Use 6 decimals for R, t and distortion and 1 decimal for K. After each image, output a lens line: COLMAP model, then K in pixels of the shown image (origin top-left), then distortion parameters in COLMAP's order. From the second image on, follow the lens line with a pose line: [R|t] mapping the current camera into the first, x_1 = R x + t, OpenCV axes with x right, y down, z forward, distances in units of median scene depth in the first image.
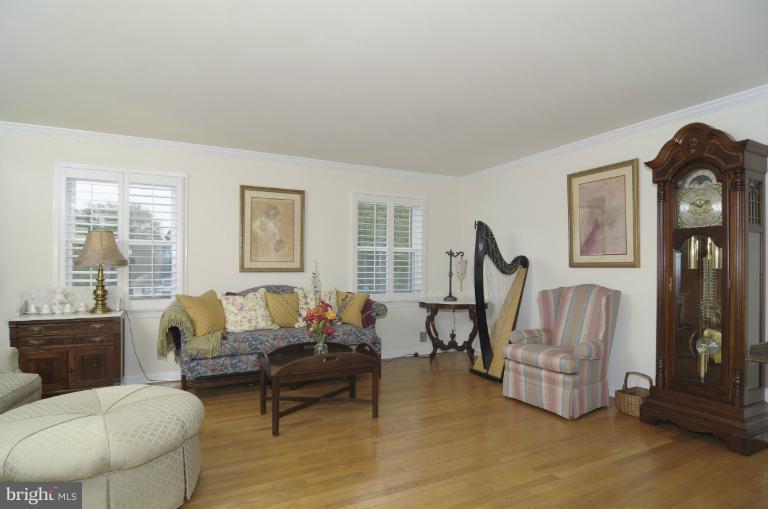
lens RADIAL K [[427.9, 0, 388.1], [0, 427.9, 265.0], [0, 0, 1]] dist [-0.000511, 0.000421]
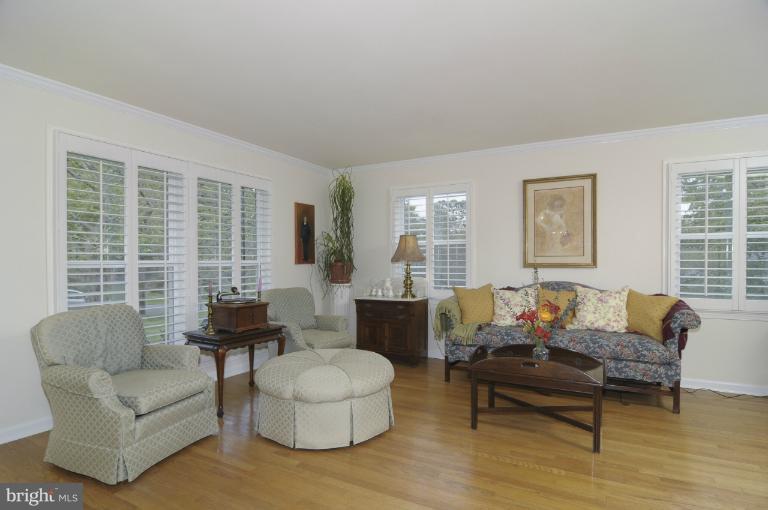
lens RADIAL K [[427.9, 0, 388.1], [0, 427.9, 265.5], [0, 0, 1]] dist [-0.000511, 0.000421]
pose [[0.557905, -0.000073, -0.829905, 0.307732], [0.006973, 0.999965, 0.004600, 0.005586], [0.829875, -0.008354, 0.557886, 0.182274]]
